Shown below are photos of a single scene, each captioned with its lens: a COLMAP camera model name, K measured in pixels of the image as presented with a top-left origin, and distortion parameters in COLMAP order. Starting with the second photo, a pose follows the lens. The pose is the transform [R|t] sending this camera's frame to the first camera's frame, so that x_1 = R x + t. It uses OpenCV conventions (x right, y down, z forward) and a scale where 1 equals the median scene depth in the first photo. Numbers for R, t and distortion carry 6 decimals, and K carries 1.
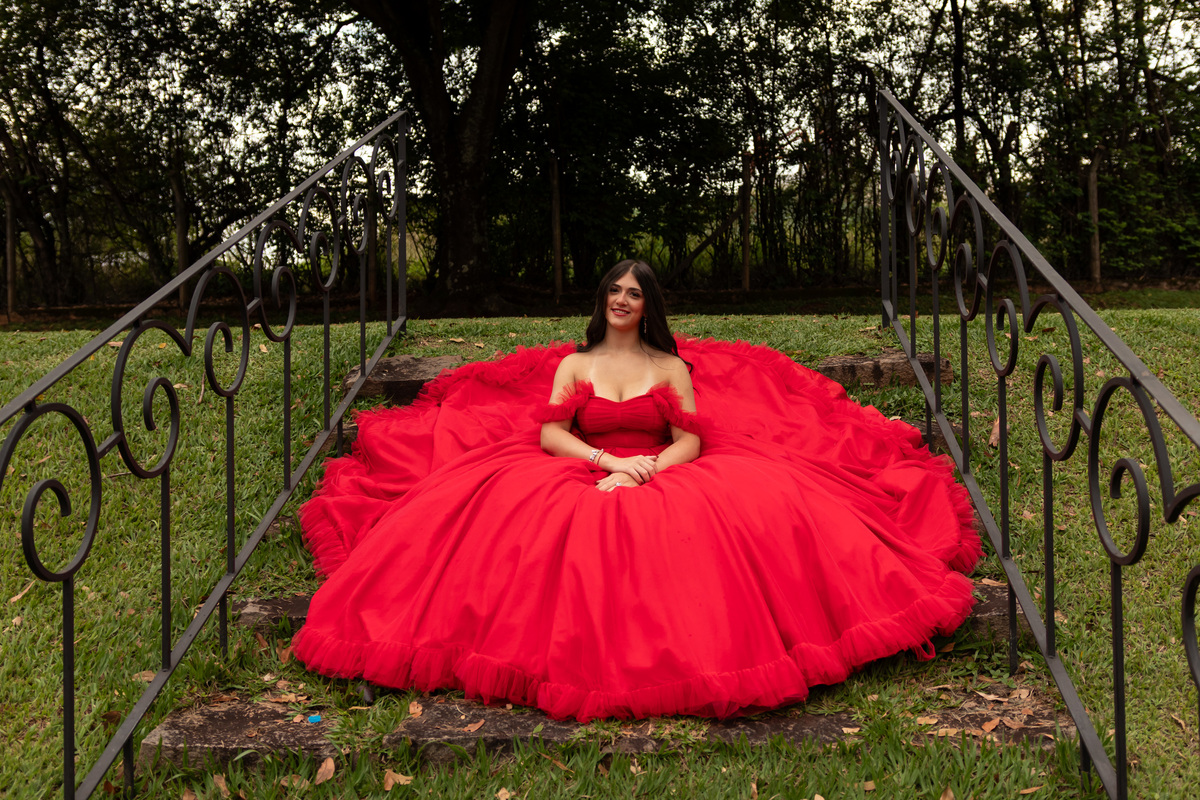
lens RADIAL K [[1382.1, 0, 583.1], [0, 1382.1, 366.9], [0, 0, 1]] dist [-0.002115, 0.026687]
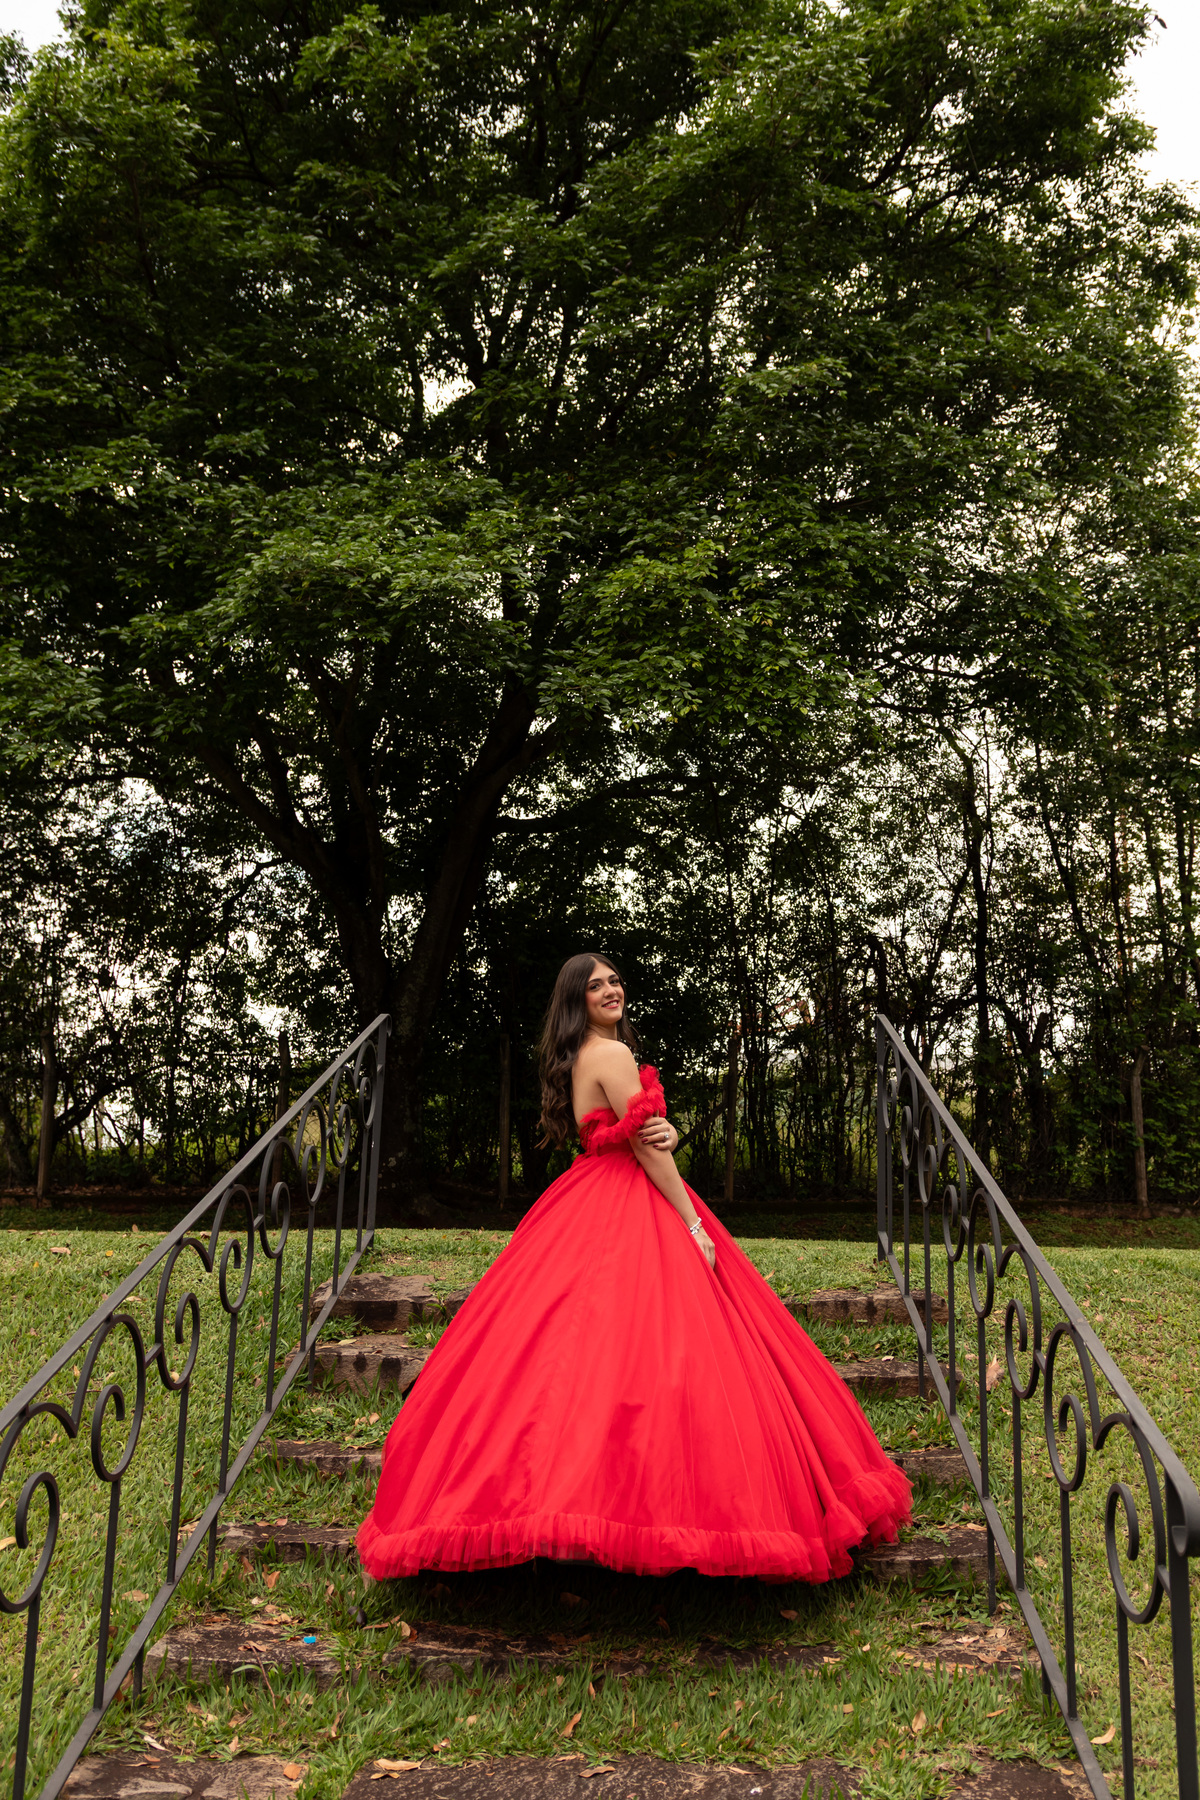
lens RADIAL K [[2032.4, 0, 600.0], [0, 2032.4, 900.0], [0, 0, 1]] dist [-0.008731, 0.027086]
pose [[0.997548, 0.044410, 0.054098, -0.034269], [-0.033678, 0.982121, -0.185215, -0.003927], [-0.061356, 0.182939, 0.981208, -0.228698]]
